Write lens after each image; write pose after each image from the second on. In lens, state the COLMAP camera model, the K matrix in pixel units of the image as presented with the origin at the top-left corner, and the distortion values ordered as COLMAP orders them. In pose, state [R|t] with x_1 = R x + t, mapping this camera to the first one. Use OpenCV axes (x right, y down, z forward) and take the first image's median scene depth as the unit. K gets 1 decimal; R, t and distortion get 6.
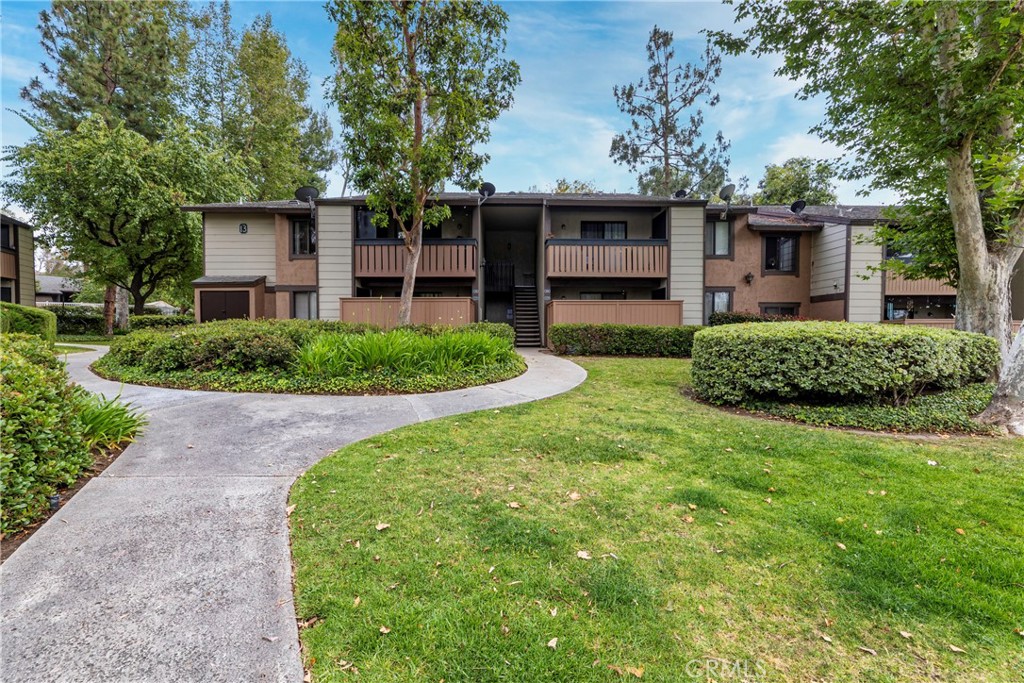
lens RADIAL K [[450.1, 0, 510.5], [0, 450.1, 340.5], [0, 0, 1]] dist [-0.002564, -0.000718]
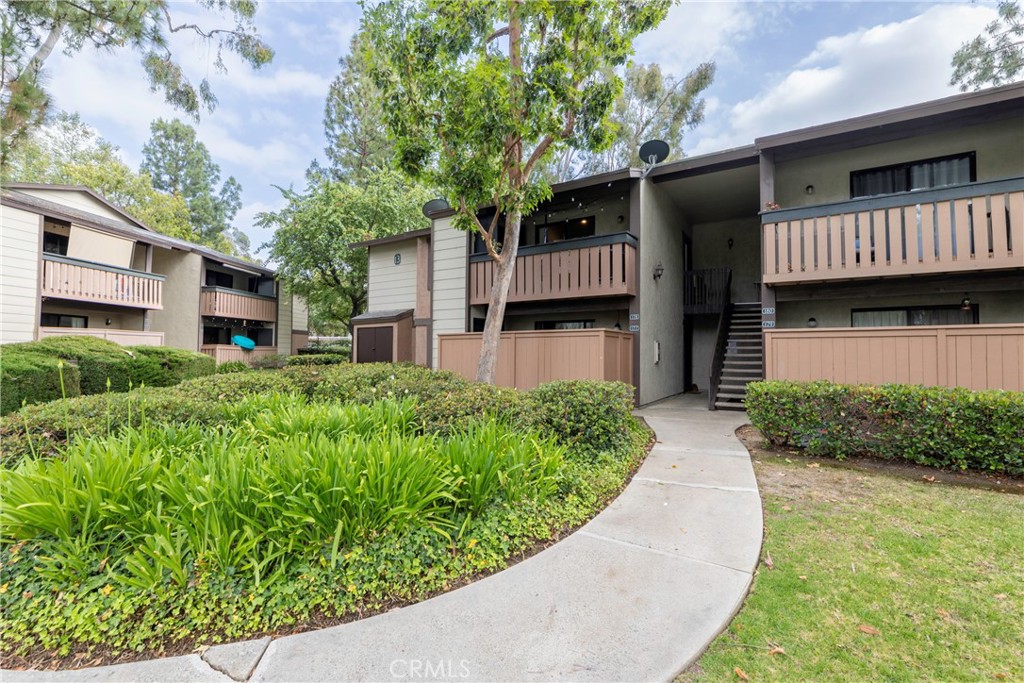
lens RADIAL K [[450.1, 0, 512.4], [0, 450.1, 338.3], [0, 0, 1]] dist [-0.002564, -0.000718]
pose [[0.831565, -0.014521, -0.555238, 0.125231], [-0.015780, 0.998637, -0.049751, -0.046180], [0.555203, 0.050133, 0.830202, 0.392880]]
